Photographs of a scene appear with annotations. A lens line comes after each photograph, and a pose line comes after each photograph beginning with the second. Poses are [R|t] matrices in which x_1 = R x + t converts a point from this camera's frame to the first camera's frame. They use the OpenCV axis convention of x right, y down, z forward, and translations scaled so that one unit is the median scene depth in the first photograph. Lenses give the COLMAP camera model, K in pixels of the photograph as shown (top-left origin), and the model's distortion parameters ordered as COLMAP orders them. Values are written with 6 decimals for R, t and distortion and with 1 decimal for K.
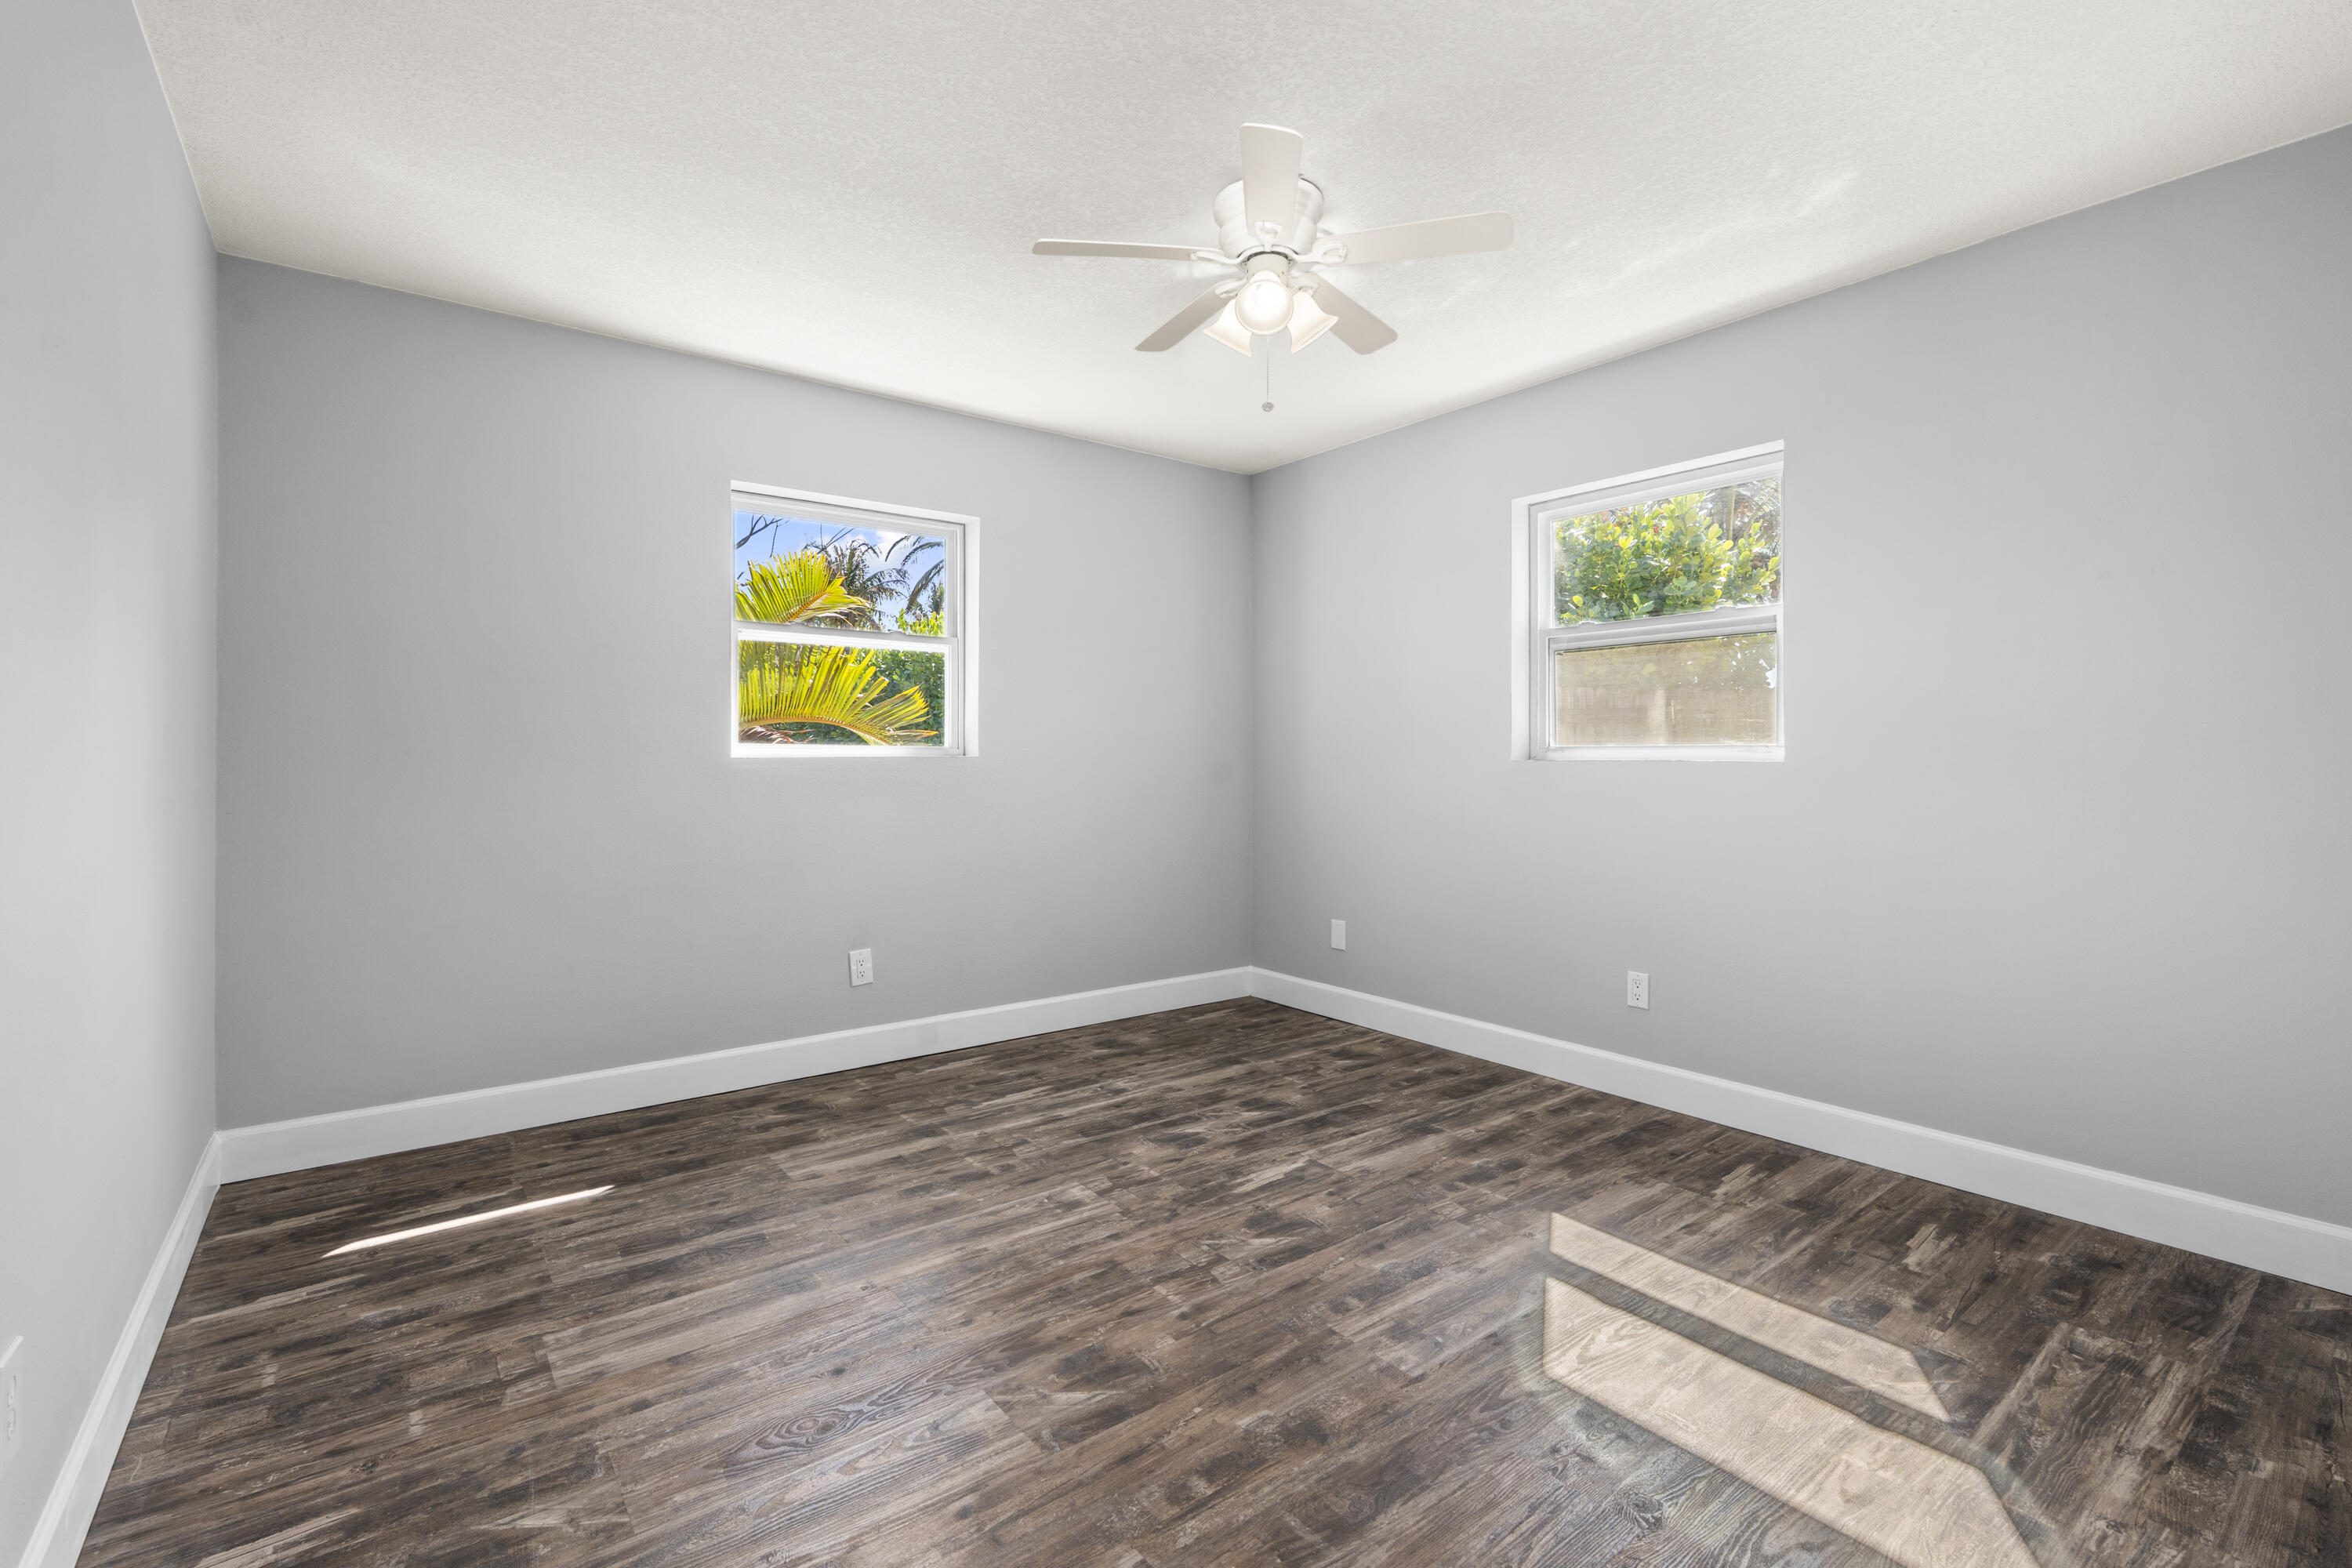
lens RADIAL K [[1032.5, 0, 1160.0], [0, 1032.5, 759.2], [0, 0, 1]] dist [-0.005034, 0.000375]
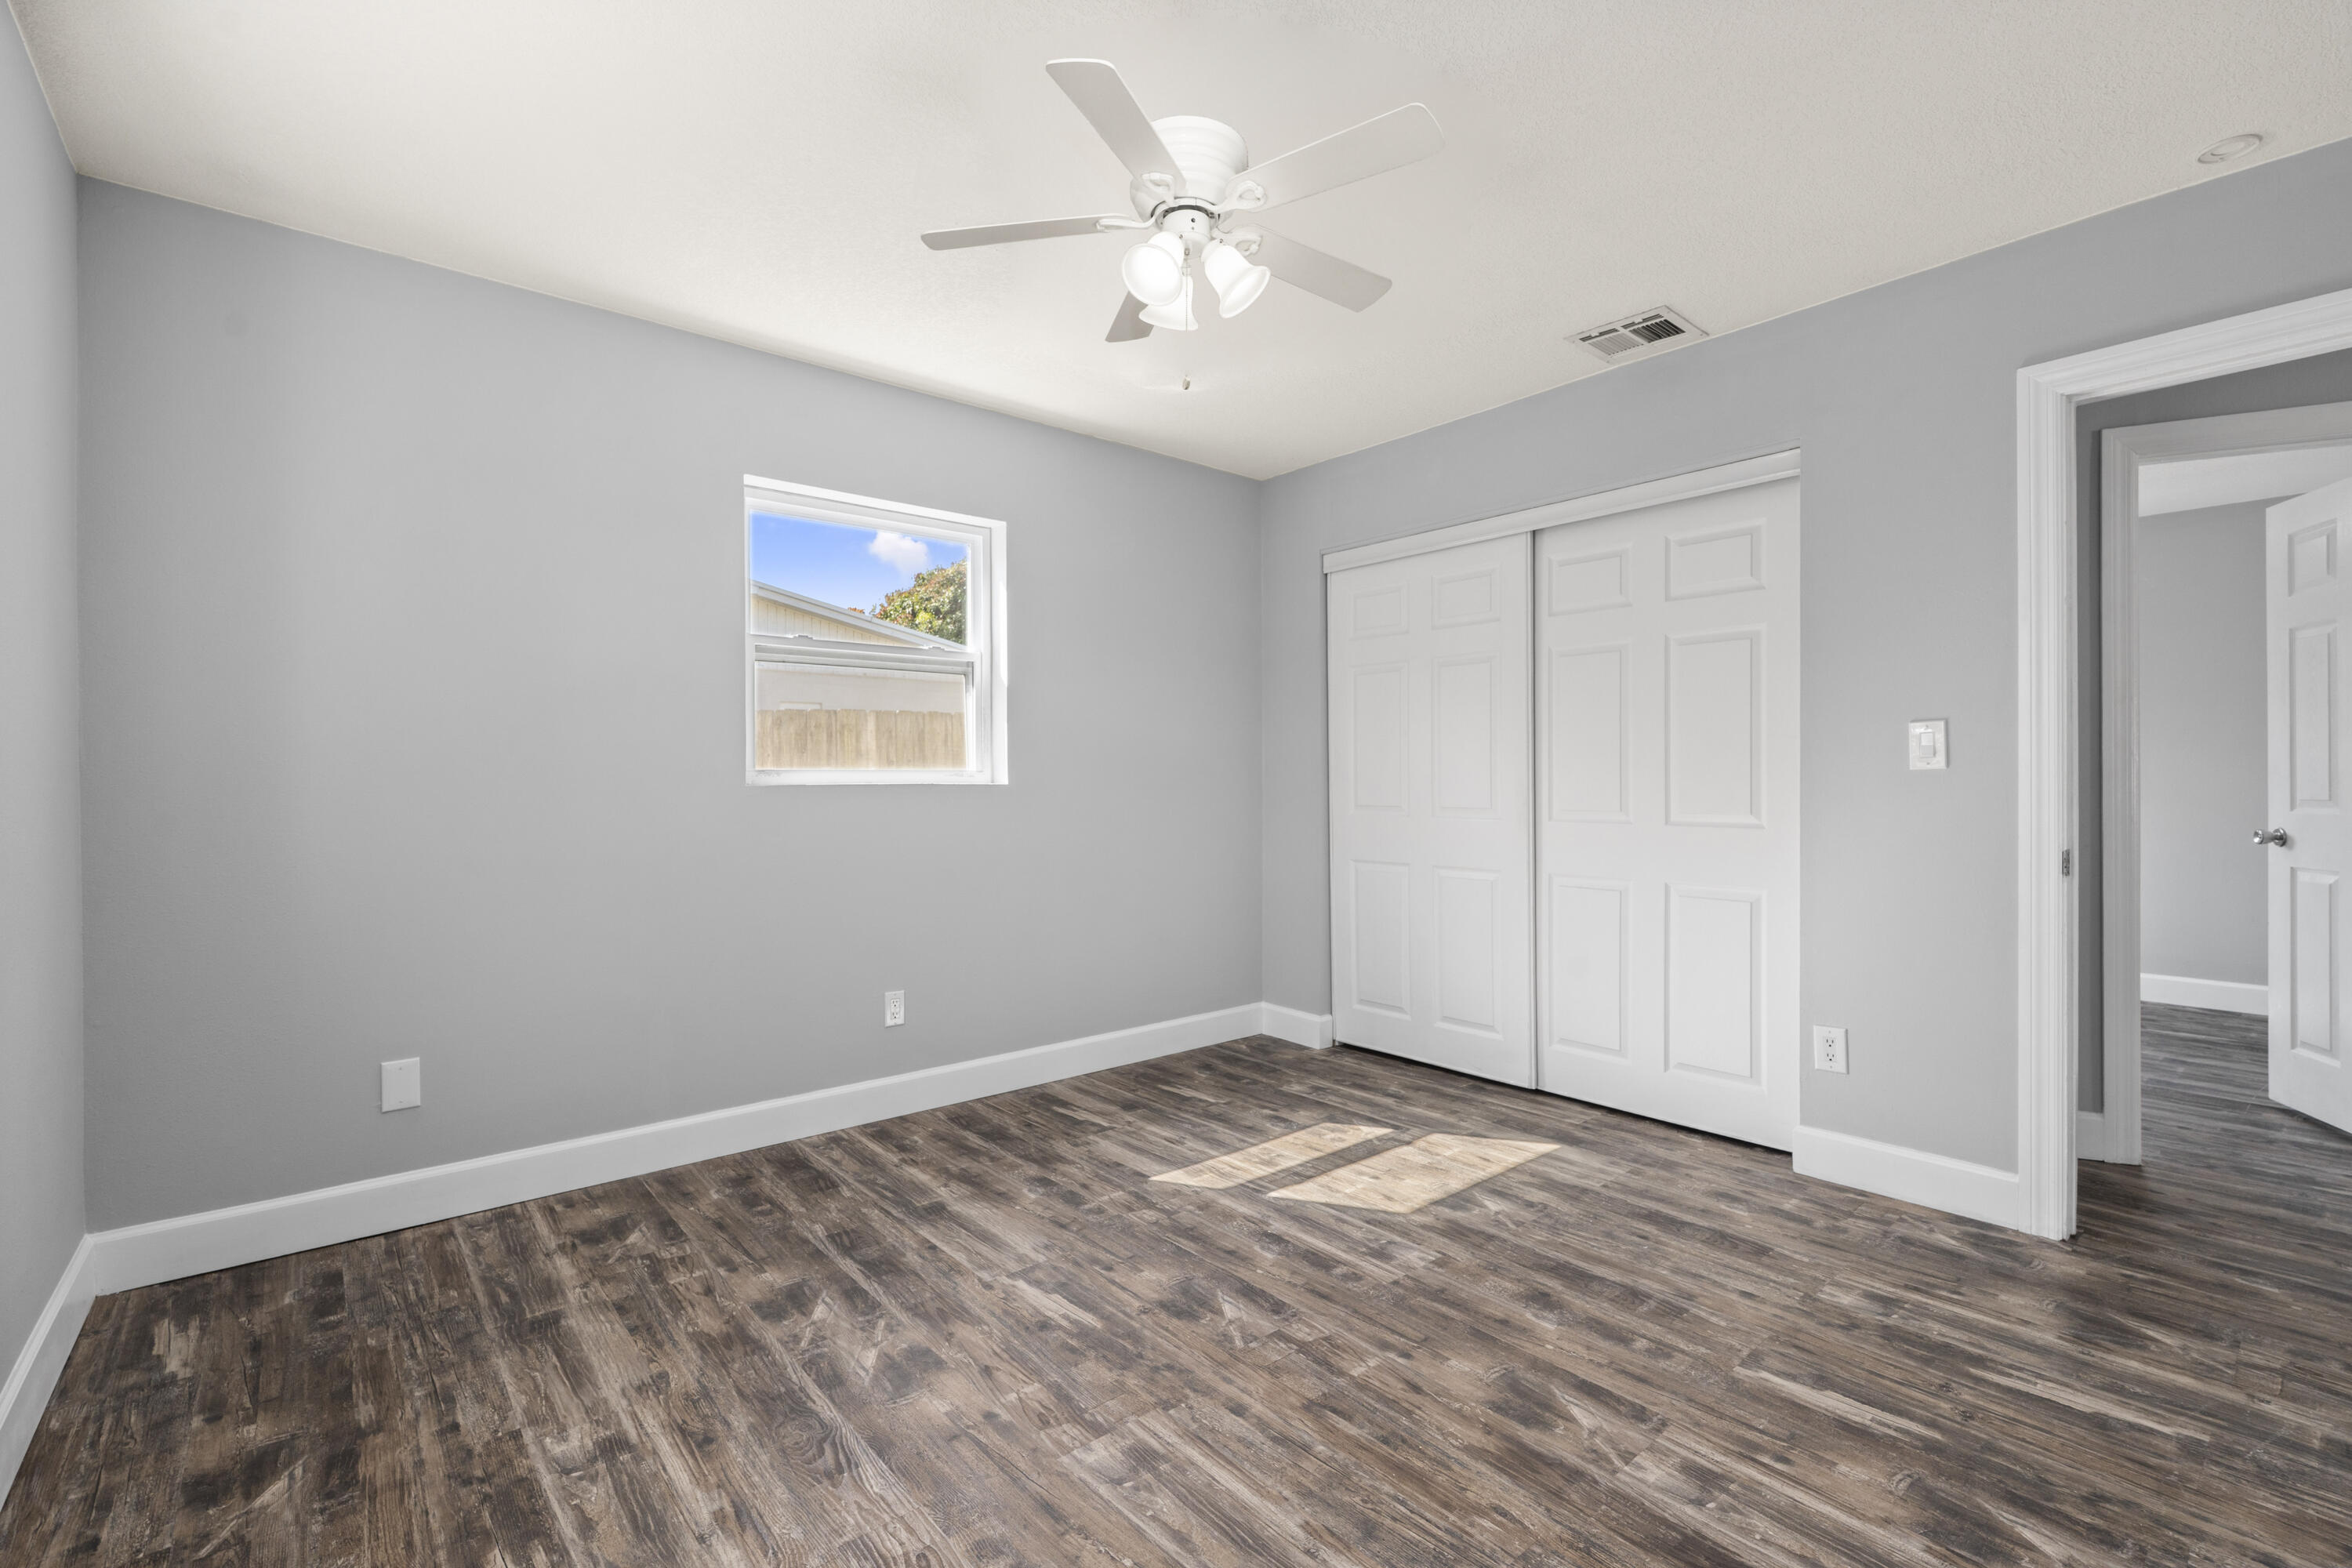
lens RADIAL K [[1032.5, 0, 1158.1], [0, 1032.5, 797.3], [0, 0, 1]] dist [-0.005034, 0.000375]
pose [[-0.048894, -0.017065, 0.998658, -0.723326], [0.003742, 0.999844, 0.017269, -0.004914], [-0.998797, 0.004581, -0.048822, 0.992688]]
